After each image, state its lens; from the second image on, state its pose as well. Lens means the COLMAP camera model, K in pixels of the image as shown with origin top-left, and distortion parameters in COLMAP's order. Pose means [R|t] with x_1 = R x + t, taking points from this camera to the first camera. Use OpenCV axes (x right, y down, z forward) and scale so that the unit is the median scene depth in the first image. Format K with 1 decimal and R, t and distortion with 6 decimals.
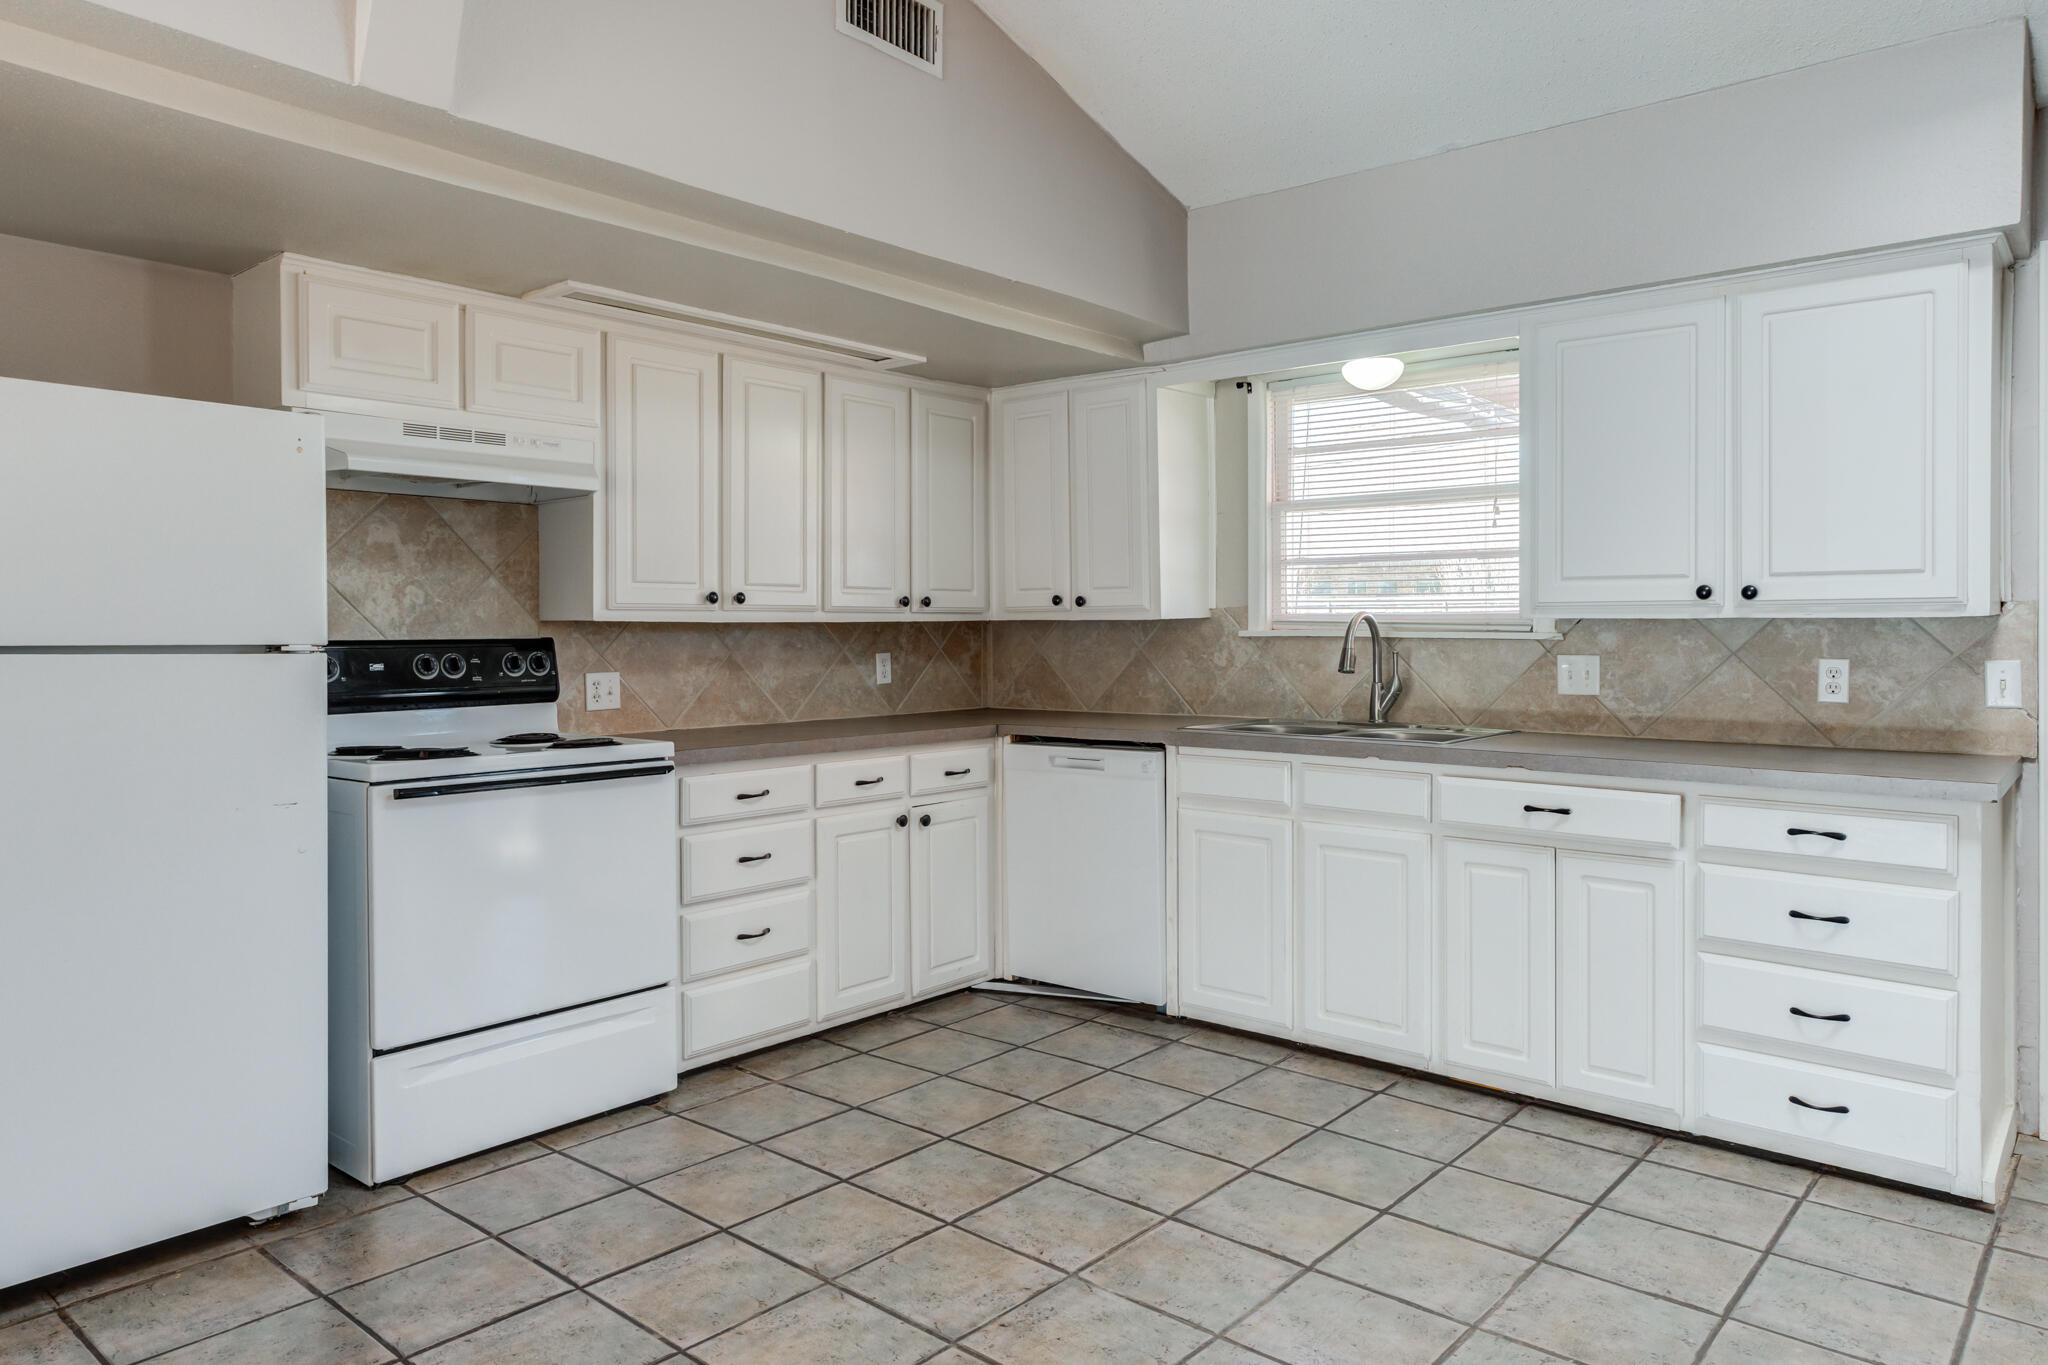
lens RADIAL K [[1309.6, 0, 1011.4], [0, 1309.6, 634.5], [0, 0, 1]] dist [0.000680, 0.001953]
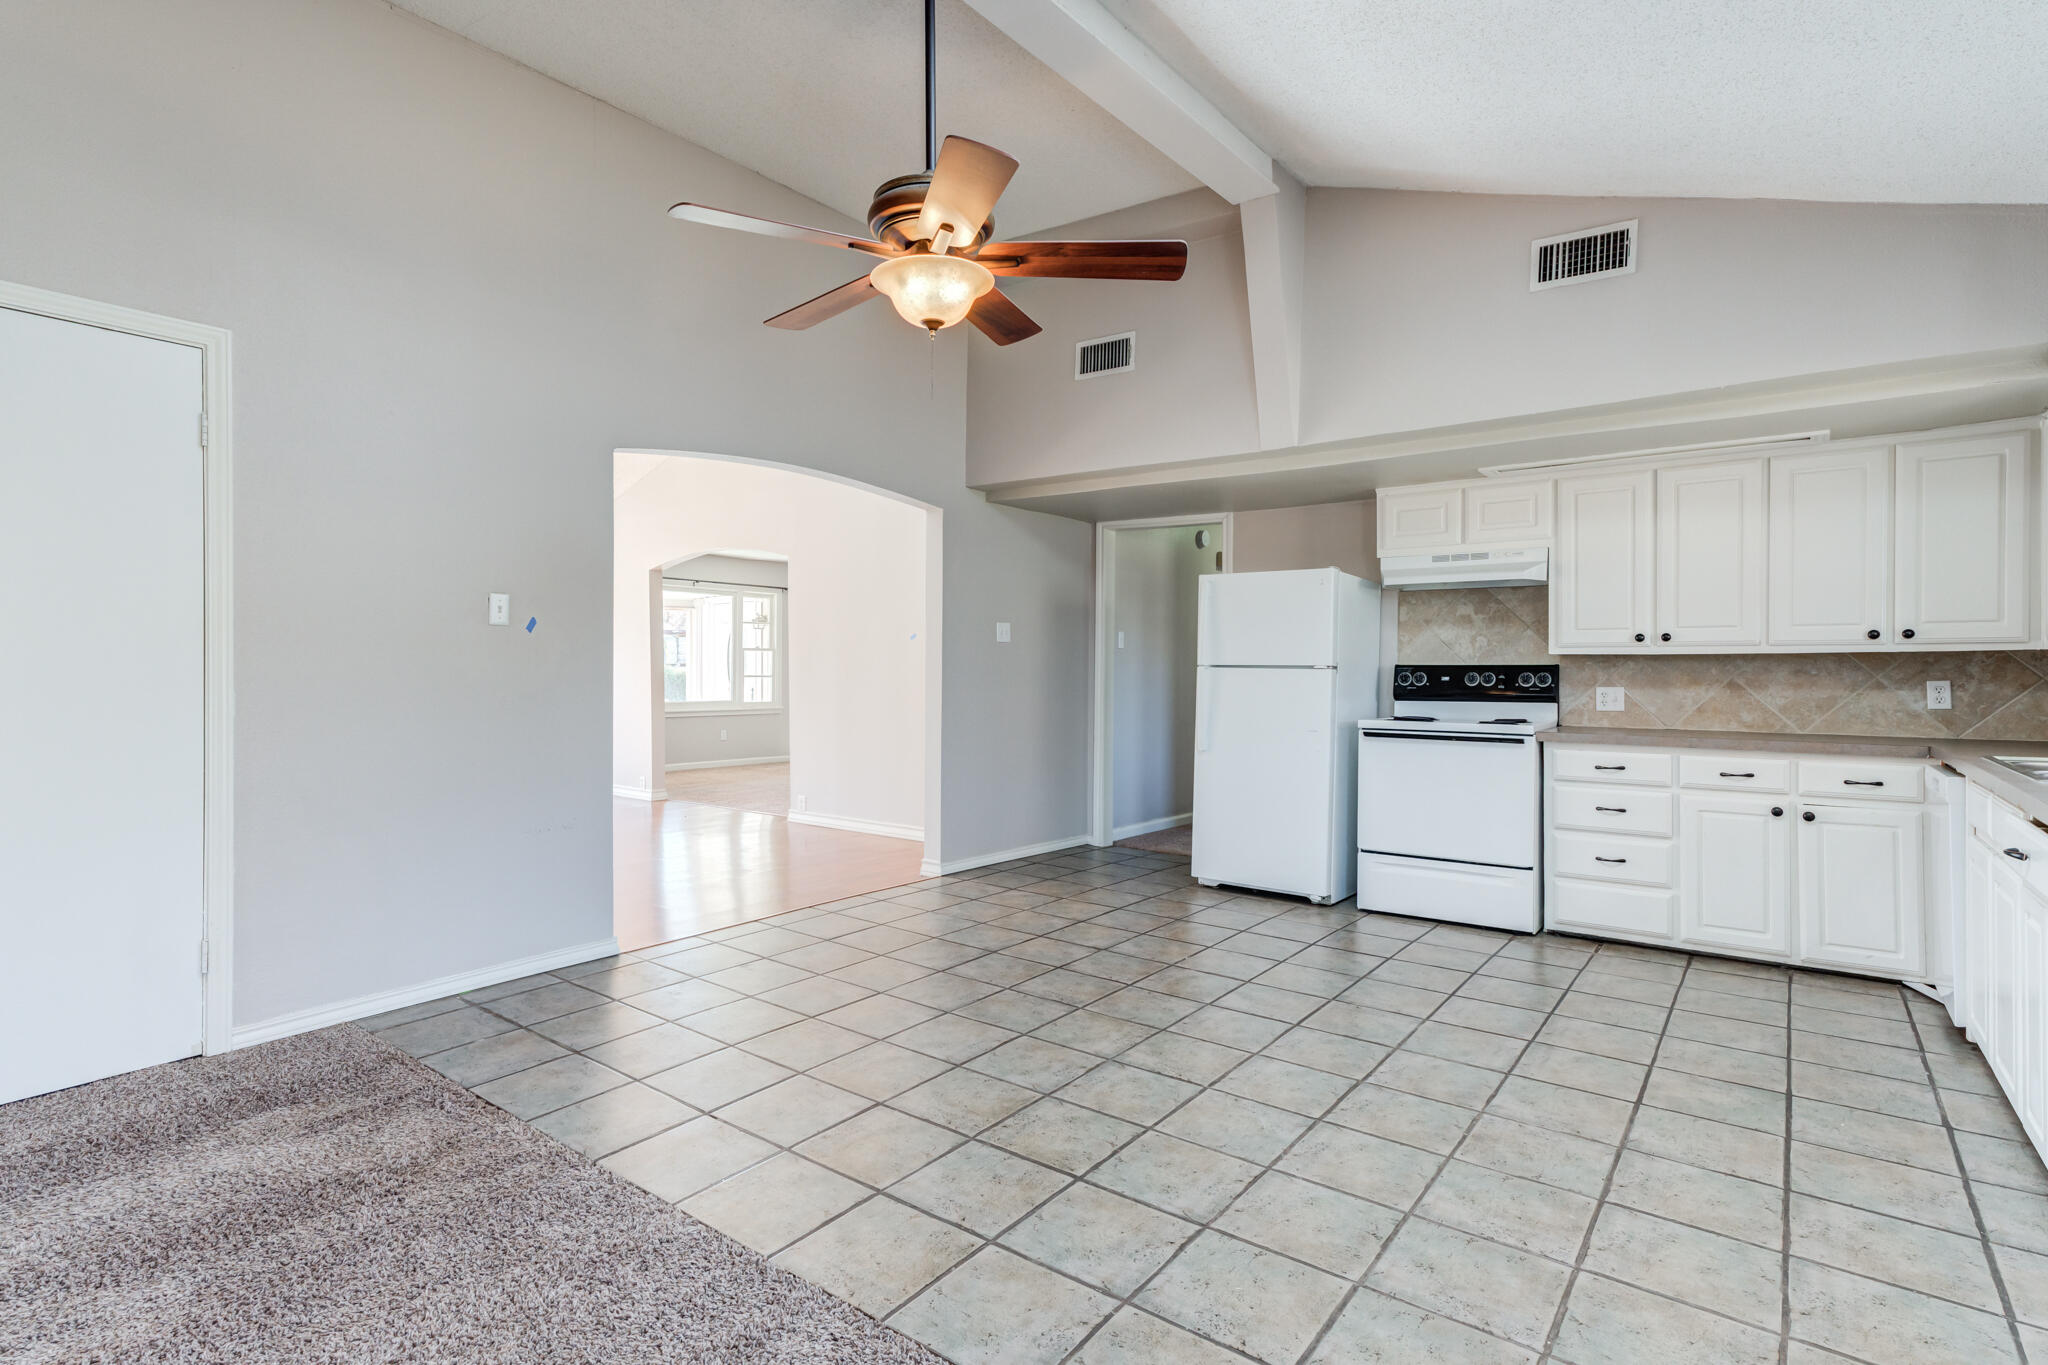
lens RADIAL K [[1023.4, 0, 1022.9], [0, 1023.4, 670.9], [0, 0, 1]] dist [0.002295, 0.011693]
pose [[0.073487, 0.007327, -0.997269, 0.859874], [-0.005321, 0.999962, 0.006955, 0.005075], [0.997282, 0.004795, 0.073523, 0.215216]]
